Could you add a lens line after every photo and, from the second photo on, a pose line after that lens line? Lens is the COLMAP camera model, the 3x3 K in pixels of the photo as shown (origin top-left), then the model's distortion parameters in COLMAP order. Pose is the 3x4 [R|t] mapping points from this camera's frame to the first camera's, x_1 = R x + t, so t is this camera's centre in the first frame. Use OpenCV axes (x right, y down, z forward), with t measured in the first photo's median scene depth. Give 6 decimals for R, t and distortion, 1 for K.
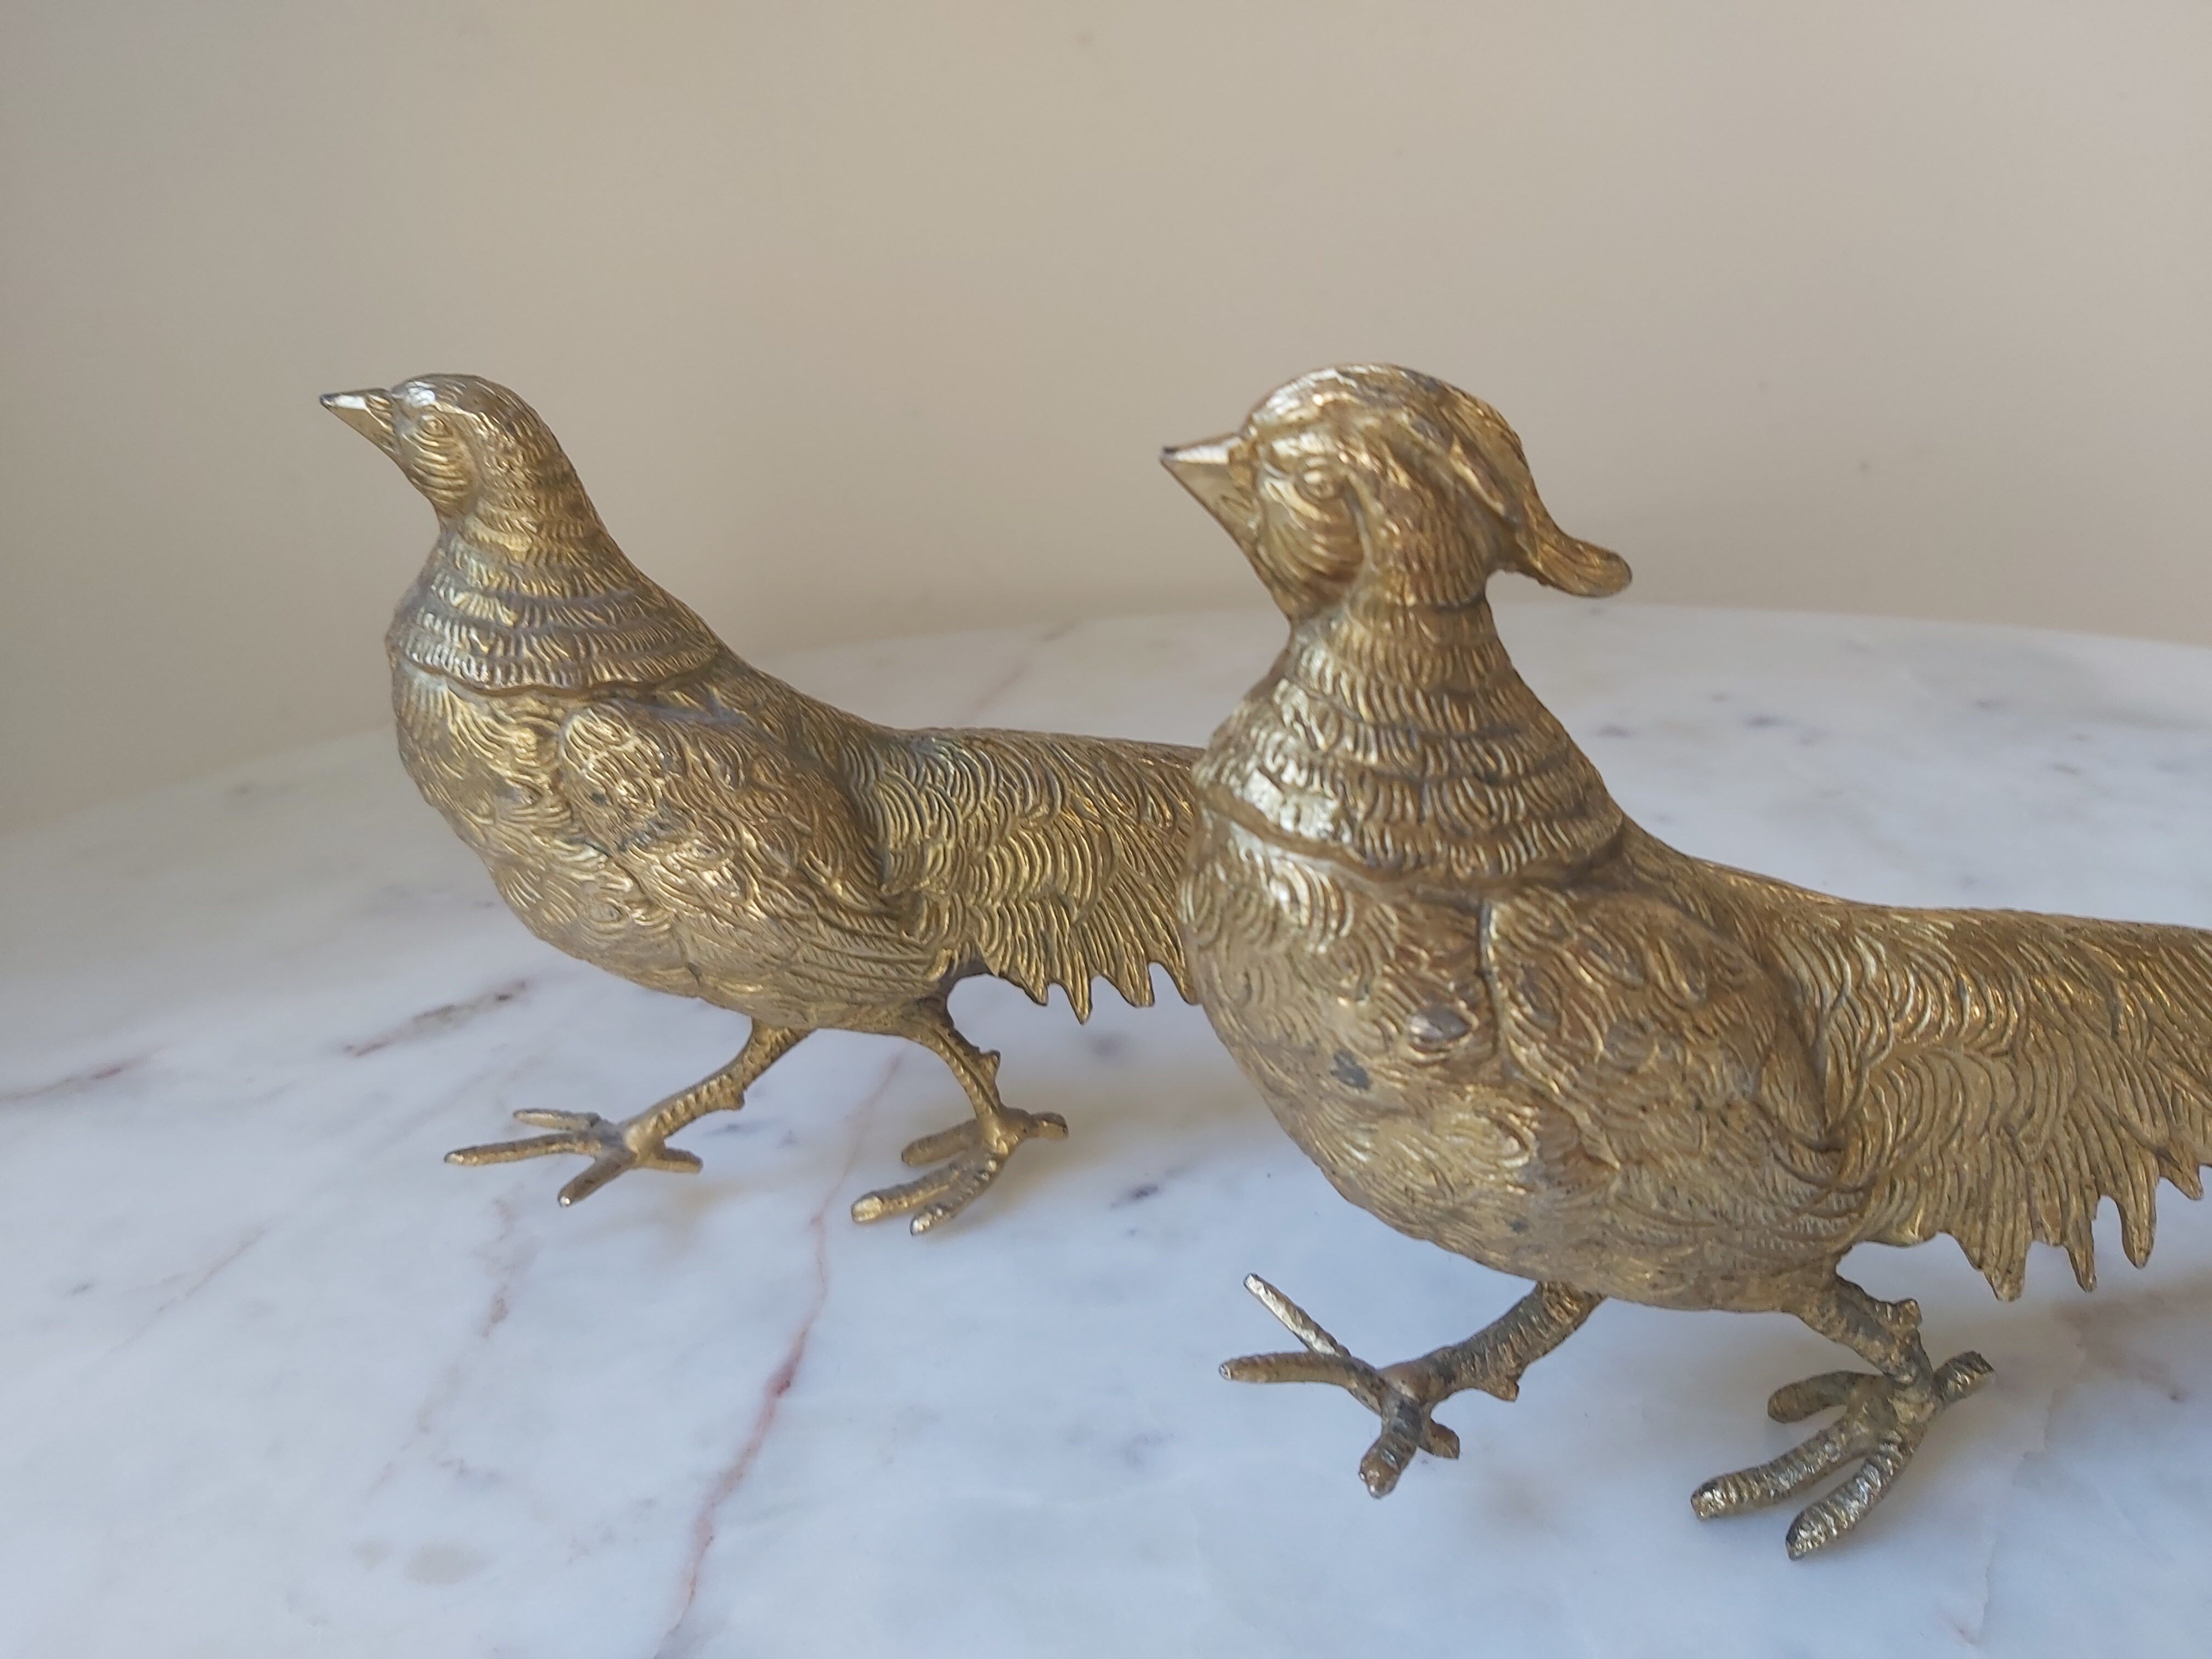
lens RADIAL K [[1718.2, 0, 1125.3], [0, 1718.2, 832.0], [0, 0, 1]] dist [0.016614, -0.075469]
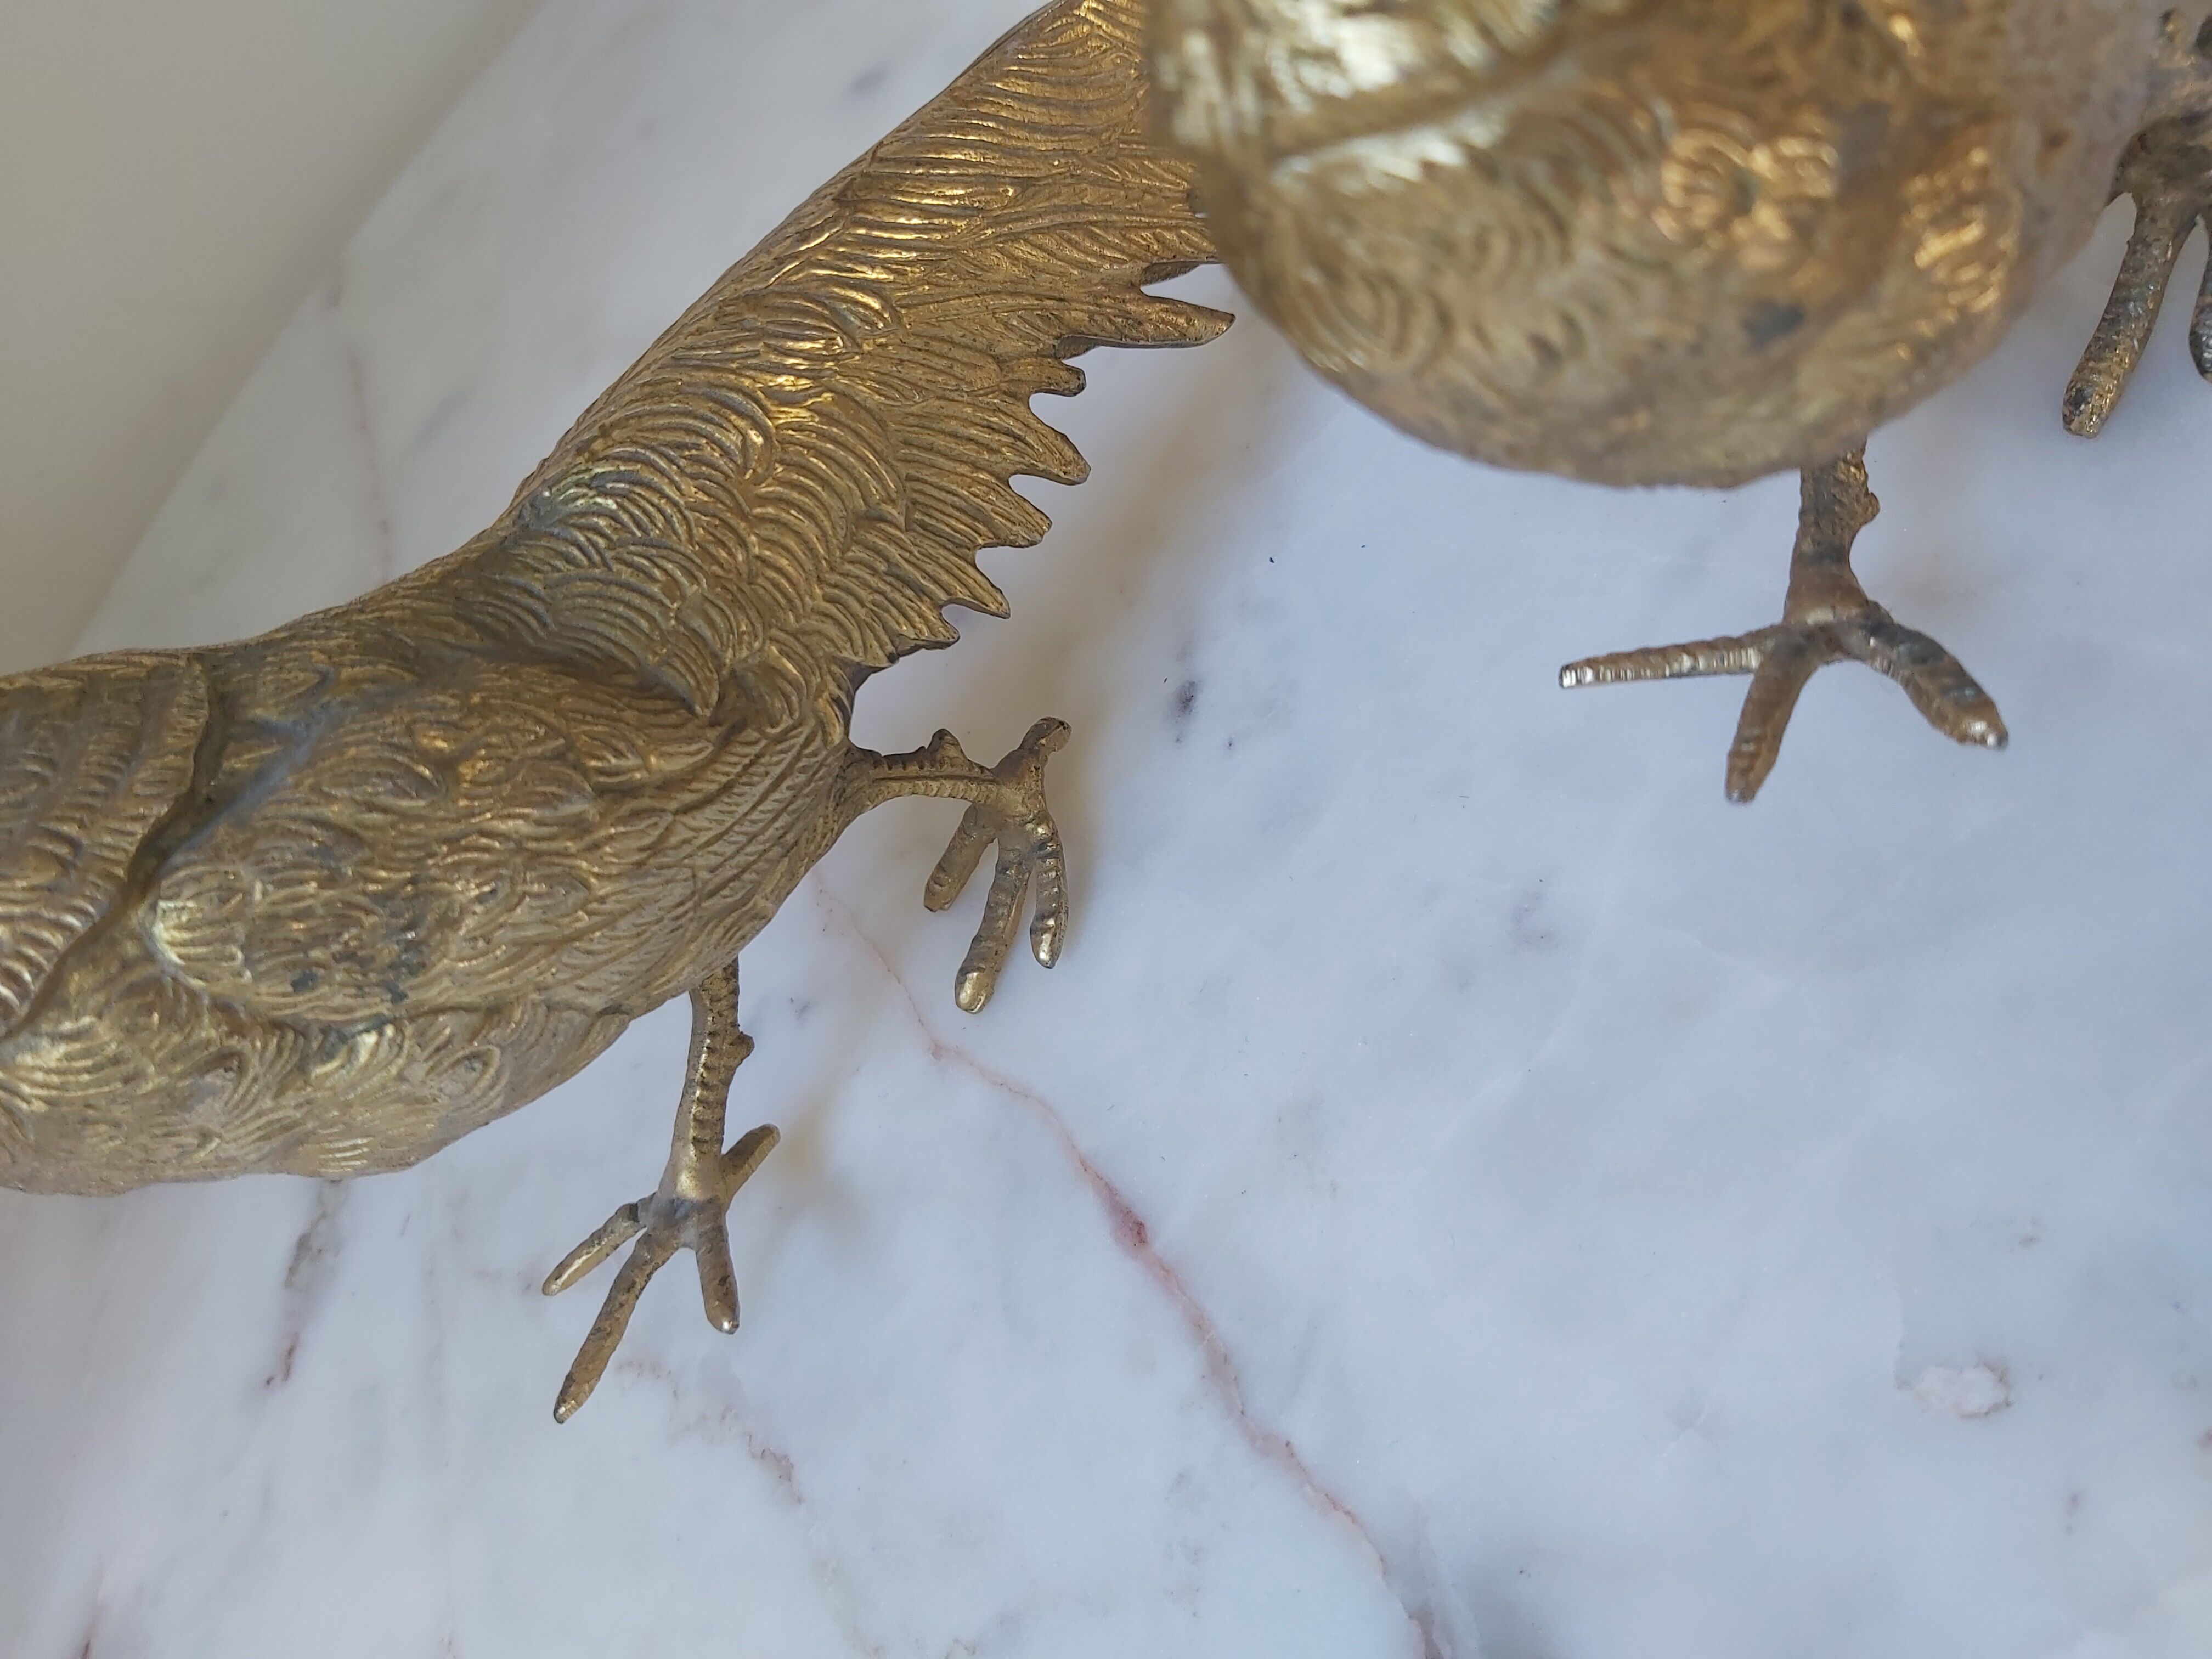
lens RADIAL K [[1690.3, 0, 1125.4], [0, 1690.3, 825.8], [0, 0, 1]] dist [-0.008602, -0.049060]
pose [[0.643235, -0.762122, 0.073615, -0.115365], [0.678193, 0.611734, 0.407229, -0.088035], [-0.355391, -0.212019, 0.910355, 0.350510]]
